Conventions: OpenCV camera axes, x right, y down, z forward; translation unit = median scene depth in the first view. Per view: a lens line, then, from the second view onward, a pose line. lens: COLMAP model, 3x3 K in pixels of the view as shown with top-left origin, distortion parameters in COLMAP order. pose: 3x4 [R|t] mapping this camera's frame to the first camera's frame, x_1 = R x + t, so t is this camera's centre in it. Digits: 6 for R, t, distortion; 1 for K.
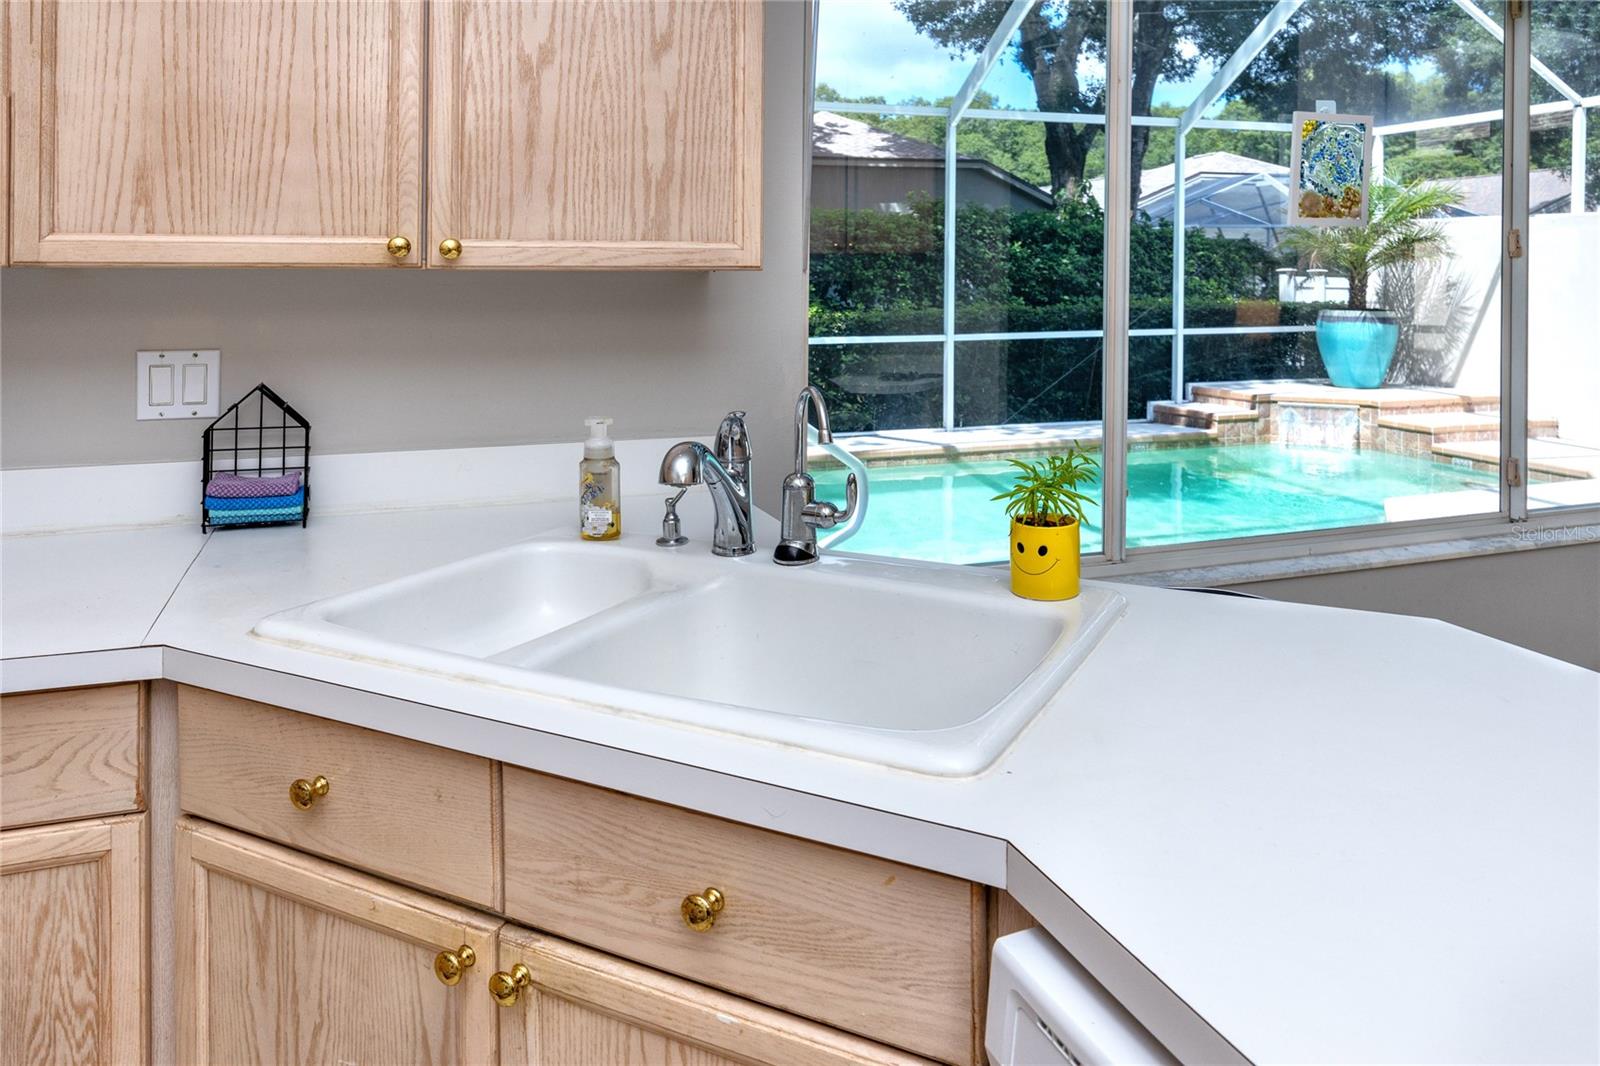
lens RADIAL K [[1044.0, 0, 704.3], [0, 1044.0, 255.5], [0, 0, 1]] dist [0.000777, -0.000538]
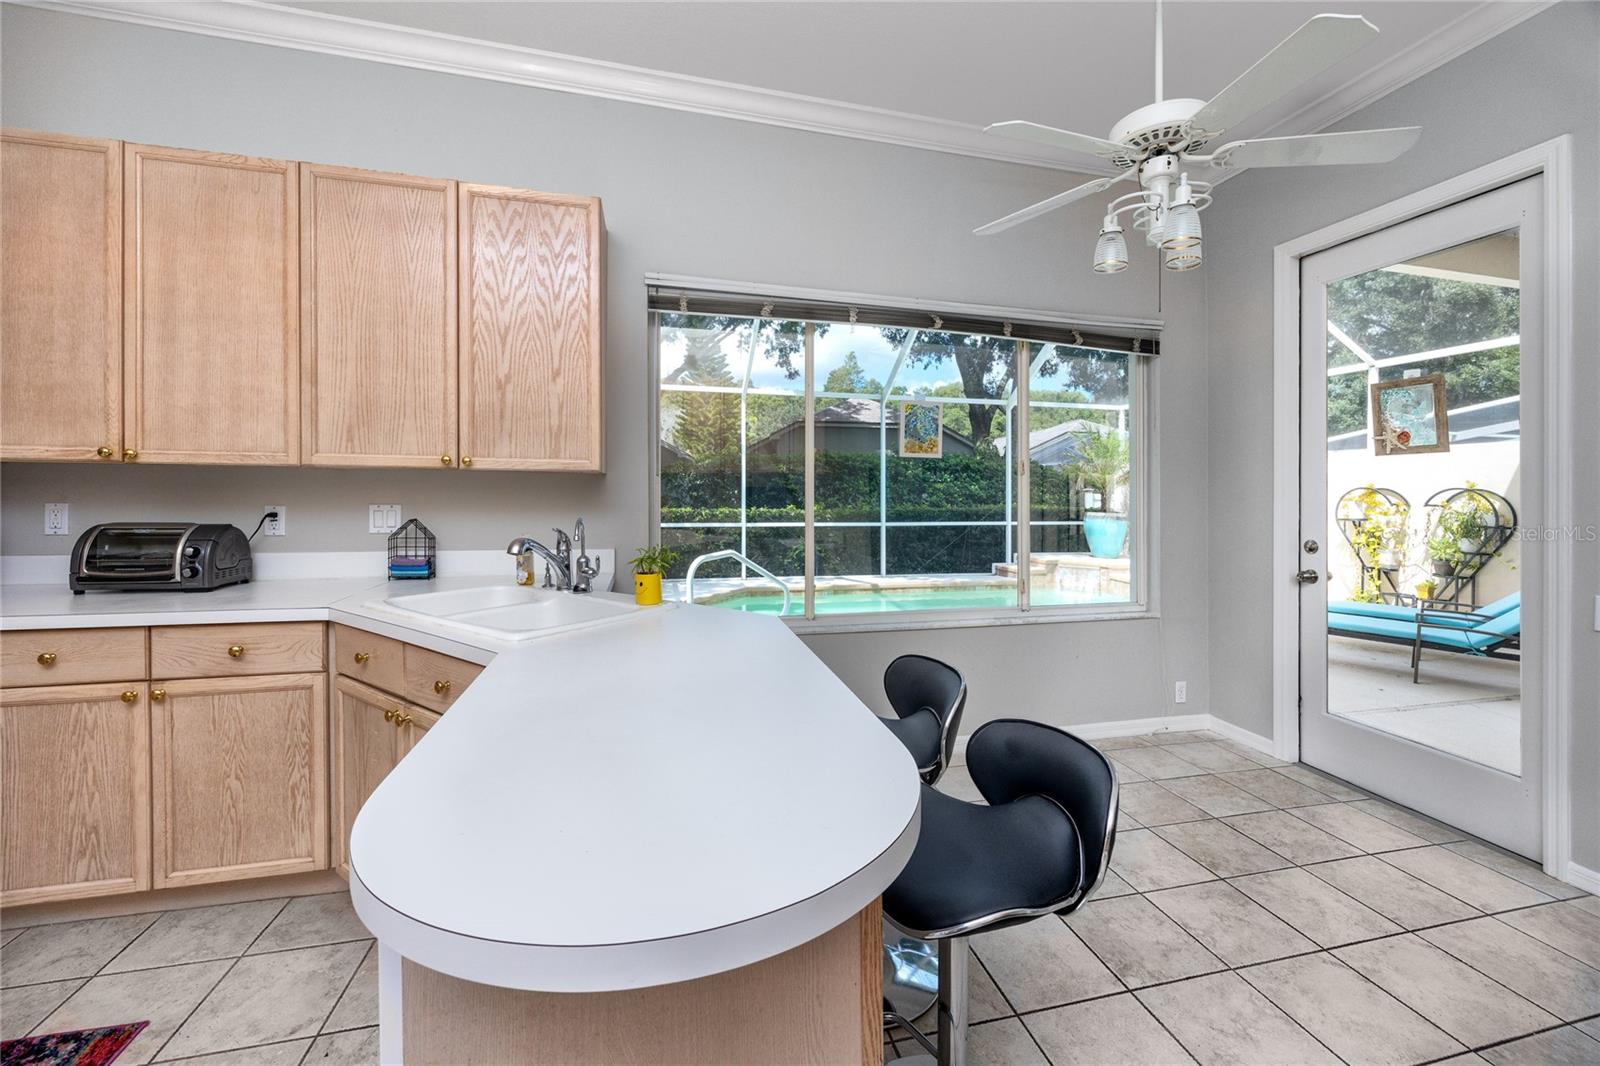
lens RADIAL K [[614.6, 0, 732.5], [0, 614.6, 491.7], [0, 0, 1]] dist [-0.001916, -0.000166]
pose [[0.986984, 0.017777, -0.159831, 0.502737], [-0.014933, 0.999708, 0.018977, 0.024145], [0.160122, -0.016343, 0.986962, -0.250151]]
